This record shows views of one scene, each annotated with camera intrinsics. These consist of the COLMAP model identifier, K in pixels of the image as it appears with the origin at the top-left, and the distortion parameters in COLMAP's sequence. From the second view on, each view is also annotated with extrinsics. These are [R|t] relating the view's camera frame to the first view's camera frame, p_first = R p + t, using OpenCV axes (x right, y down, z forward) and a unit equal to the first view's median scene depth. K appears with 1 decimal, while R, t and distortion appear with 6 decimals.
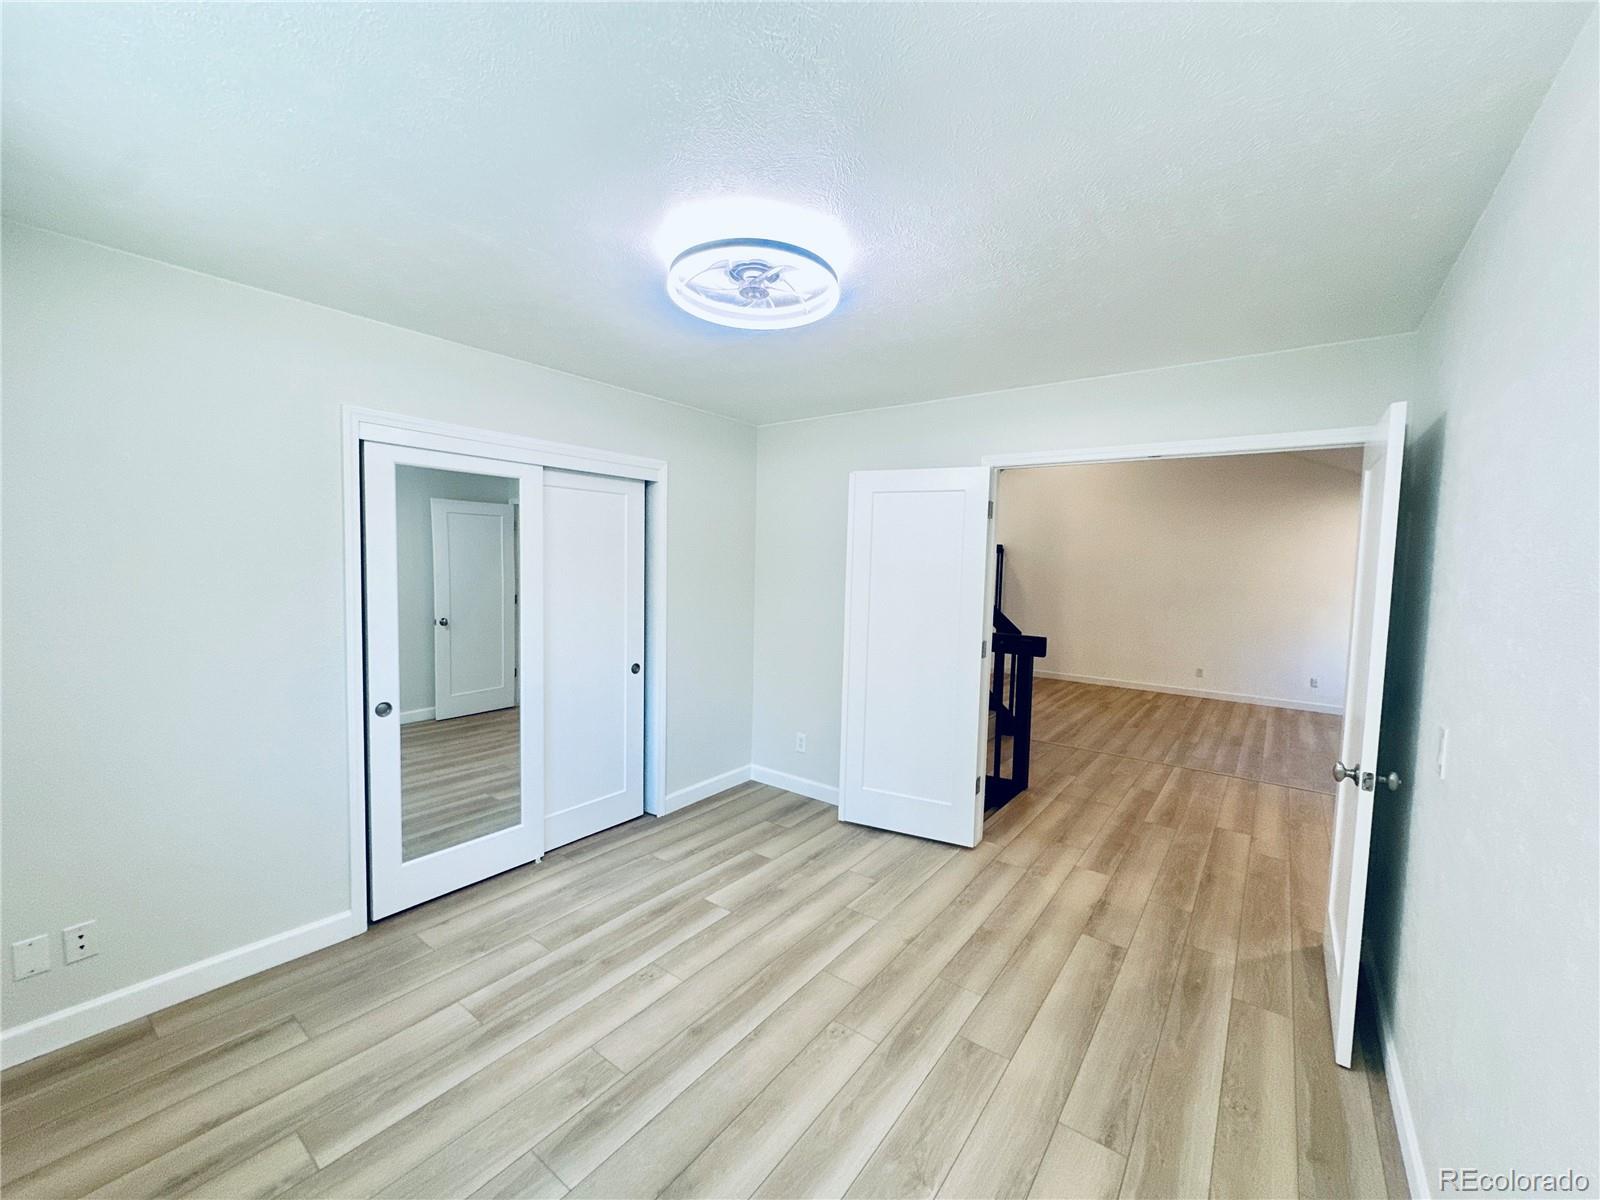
lens RADIAL K [[639.4, 0, 805.3], [0, 639.4, 604.1], [0, 0, 1]] dist [-0.001522, 0.000508]
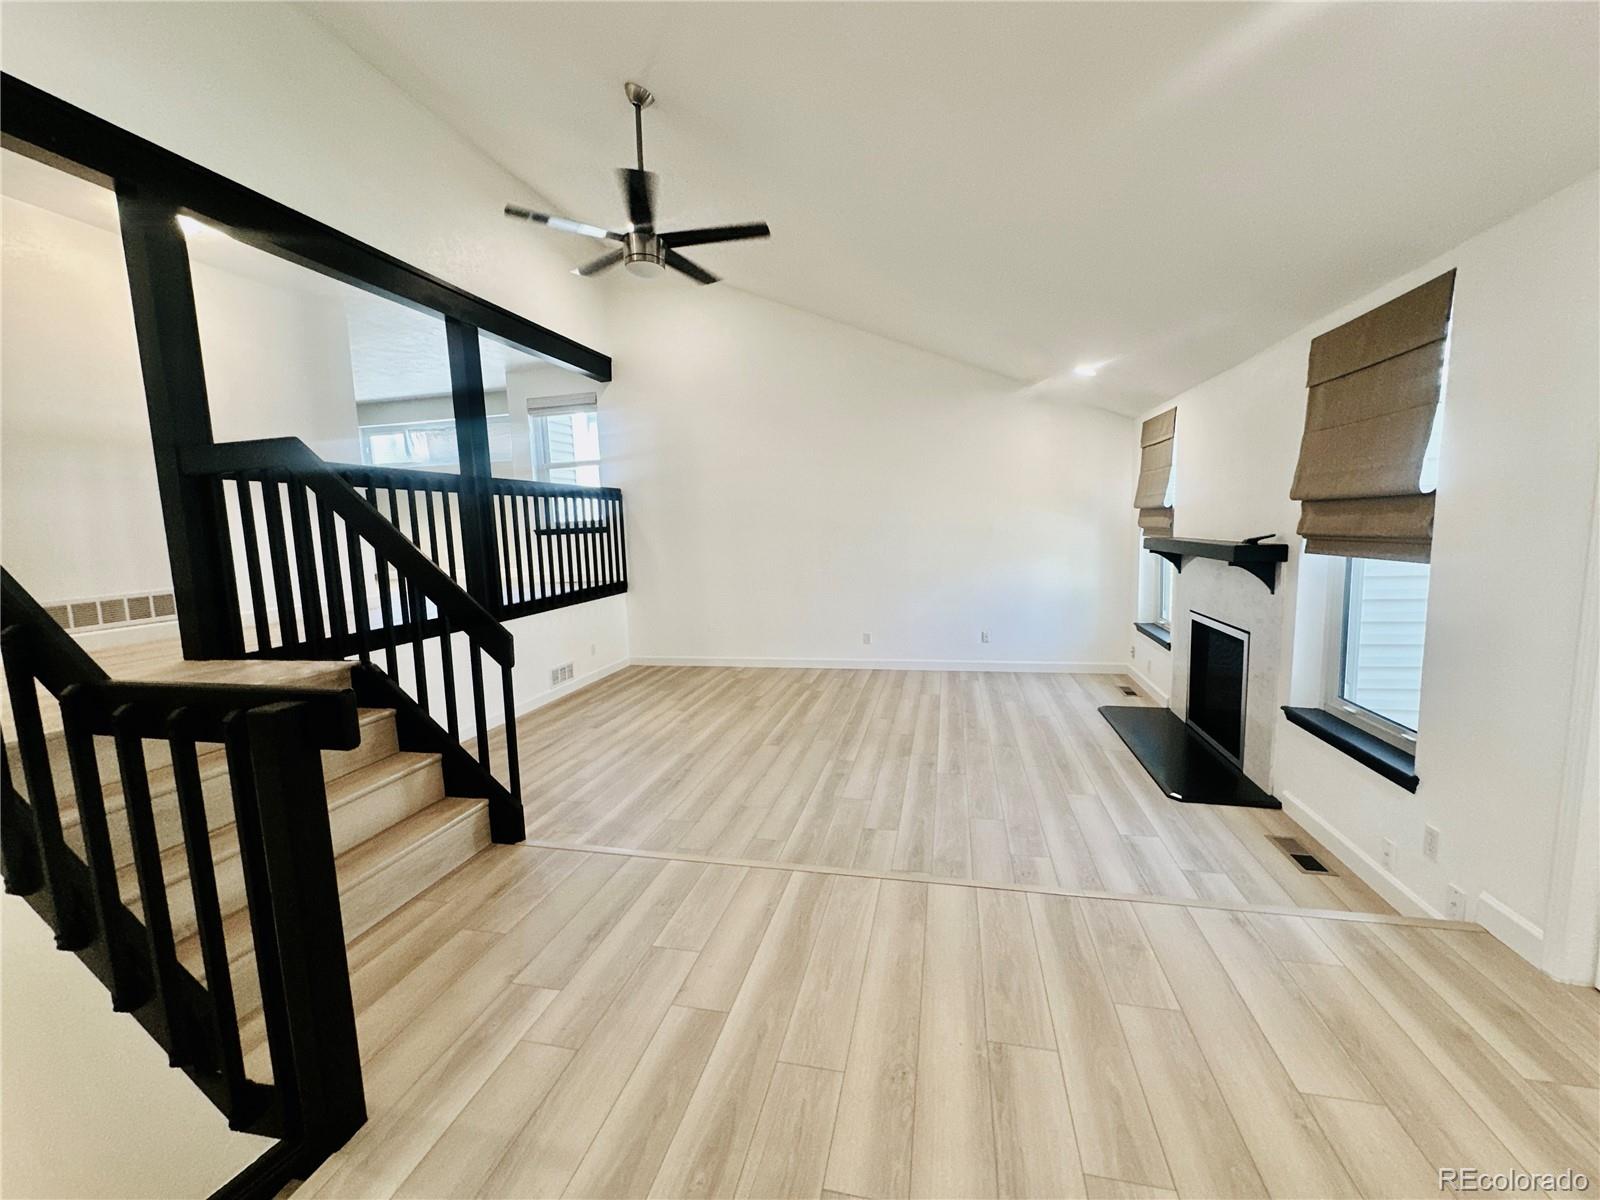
lens RADIAL K [[639.4, 0, 799.2], [0, 639.4, 599.9], [0, 0, 1]] dist [-0.001522, 0.000508]
pose [[0.913870, -0.100377, 0.393403, 0.307070], [0.081974, 0.994619, 0.063353, 0.003359], [-0.397645, -0.025647, 0.917181, 0.405870]]
